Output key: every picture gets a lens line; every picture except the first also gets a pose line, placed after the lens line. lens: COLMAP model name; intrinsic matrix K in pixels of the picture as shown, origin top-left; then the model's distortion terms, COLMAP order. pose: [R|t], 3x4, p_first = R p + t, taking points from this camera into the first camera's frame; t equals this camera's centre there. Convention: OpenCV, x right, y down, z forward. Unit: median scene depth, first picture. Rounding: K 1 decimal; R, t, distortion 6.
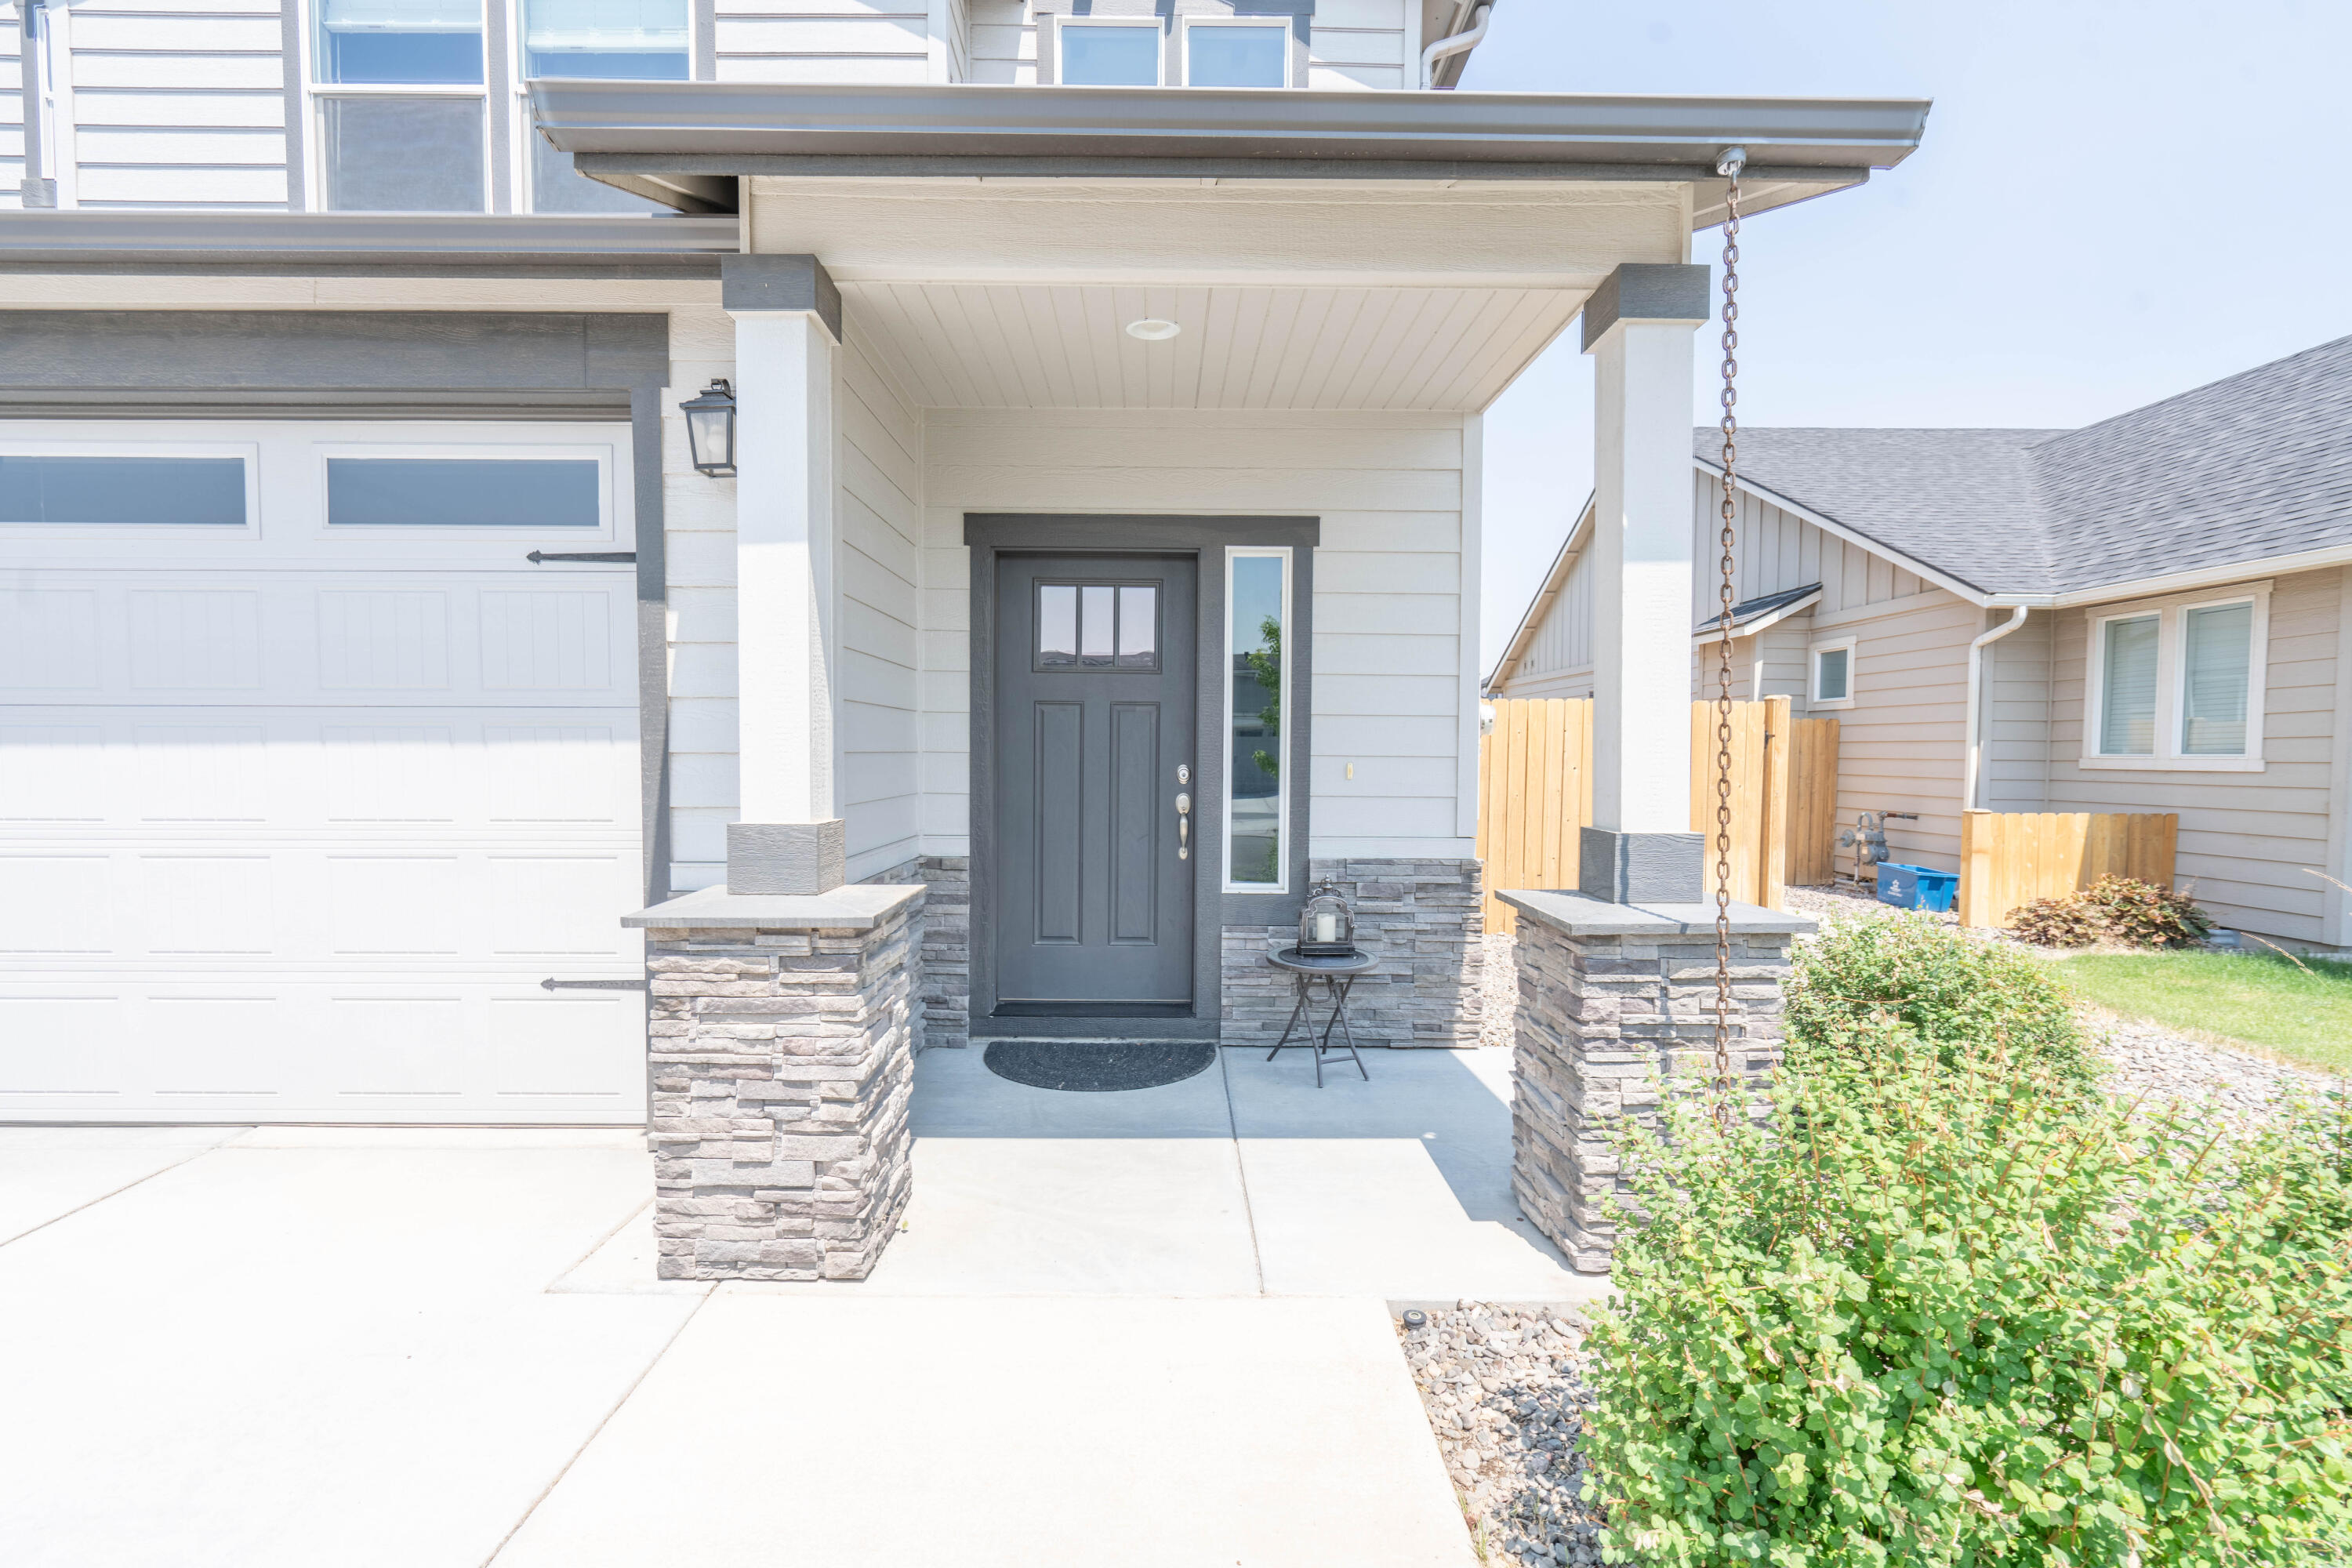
lens RADIAL K [[1068.1, 0, 1158.1], [0, 1068.1, 784.6], [0, 0, 1]] dist [-0.013368, 0.009666]
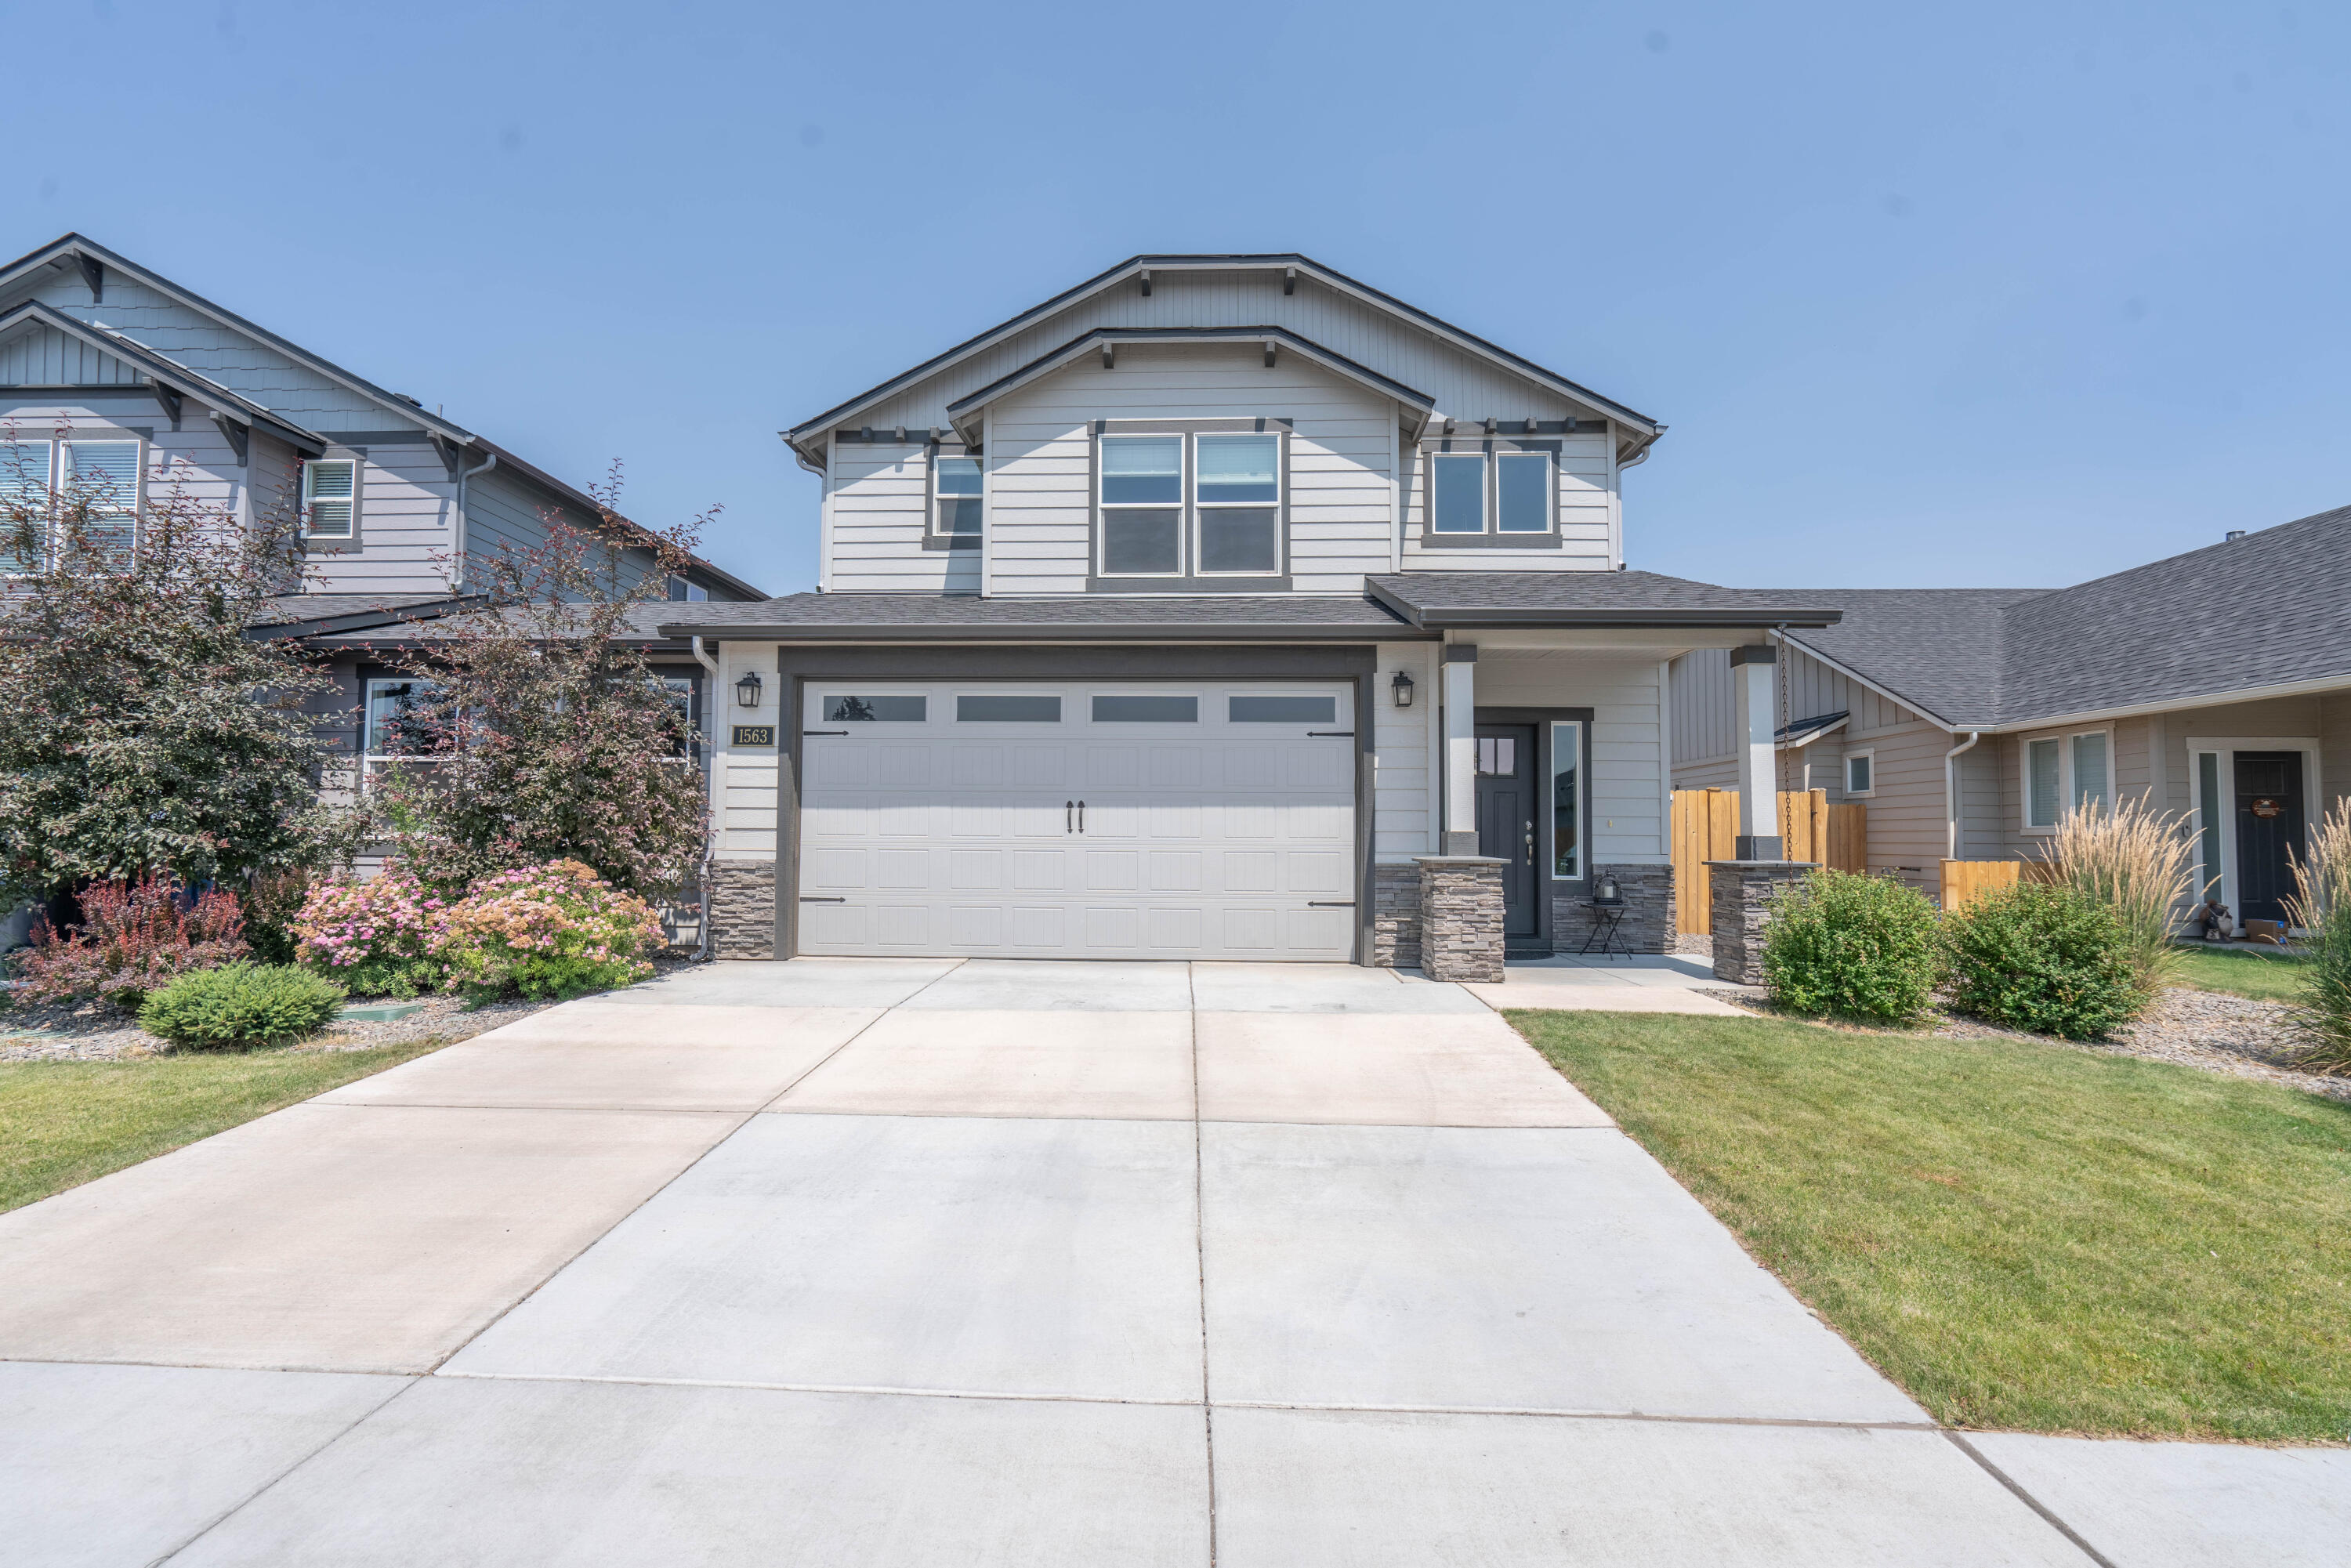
lens RADIAL K [[1067.6, 0, 1157.6], [0, 1067.6, 784.6], [0, 0, 1]] dist [-0.013368, 0.009666]
pose [[0.999094, 0.001666, -0.042530, -0.355725], [-0.005265, 0.996396, -0.084659, 0.053045], [0.042236, 0.084806, 0.995502, -0.658632]]
